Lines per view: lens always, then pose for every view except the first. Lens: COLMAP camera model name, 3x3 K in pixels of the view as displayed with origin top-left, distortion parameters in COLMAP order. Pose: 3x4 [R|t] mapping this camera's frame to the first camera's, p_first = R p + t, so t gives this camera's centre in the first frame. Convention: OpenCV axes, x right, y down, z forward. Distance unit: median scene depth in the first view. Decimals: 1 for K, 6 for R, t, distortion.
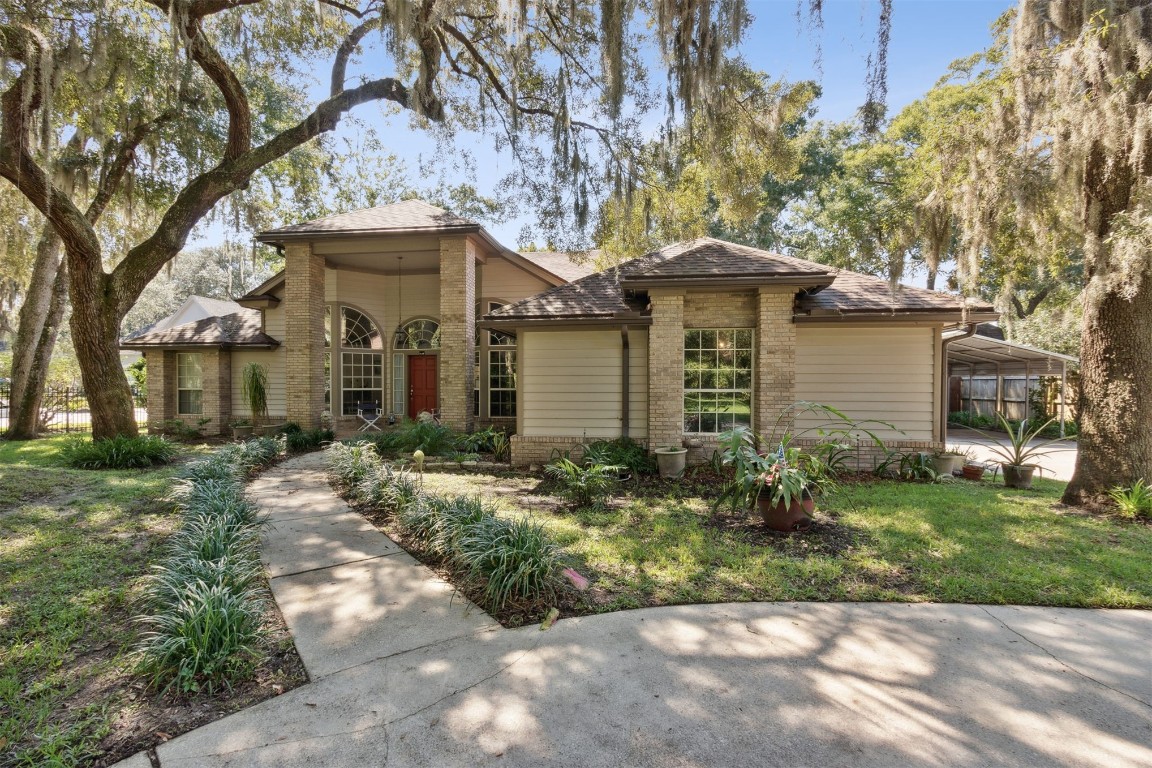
lens RADIAL K [[541.4, 0, 576.0], [0, 541.4, 384.0], [0, 0, 1]] dist [-0.002836, -0.000541]
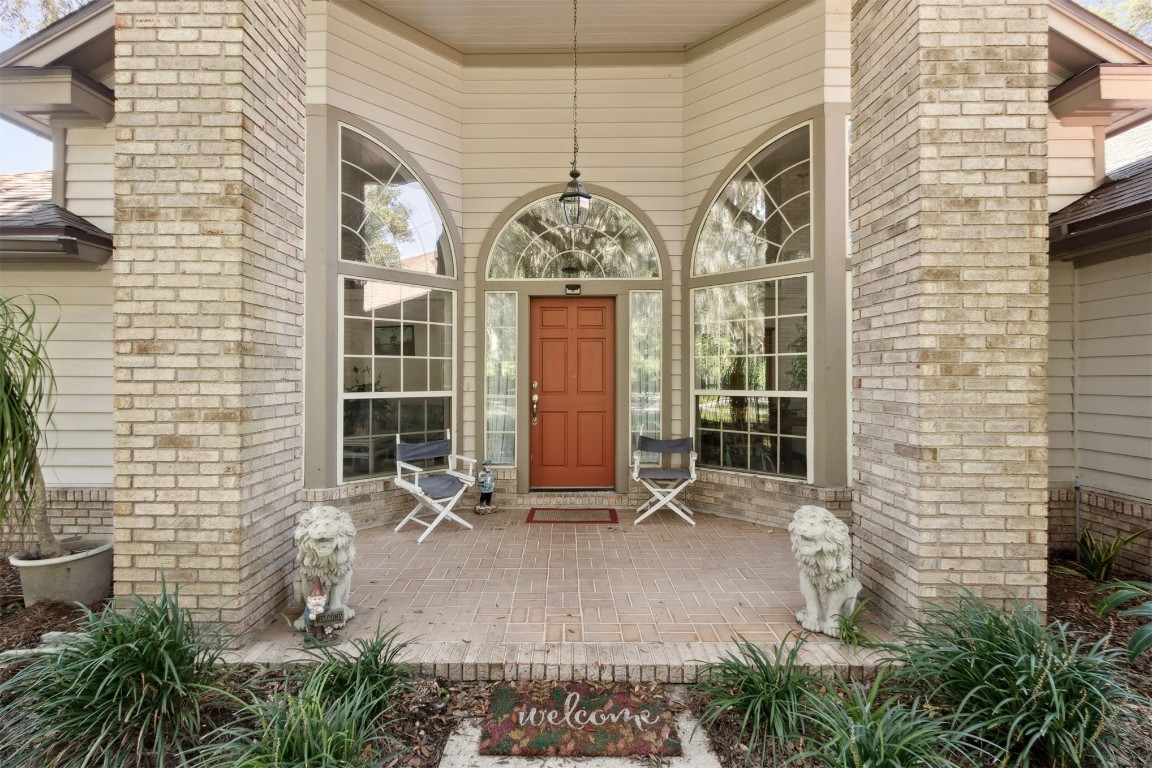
lens RADIAL K [[541.4, 0, 576.0], [0, 541.4, 384.0], [0, 0, 1]] dist [-0.002836, -0.000541]
pose [[0.991018, 0.002179, 0.133711, -0.346622], [-0.002546, 0.999993, 0.002577, 0.000848], [-0.133704, -0.002894, 0.991017, 0.687464]]
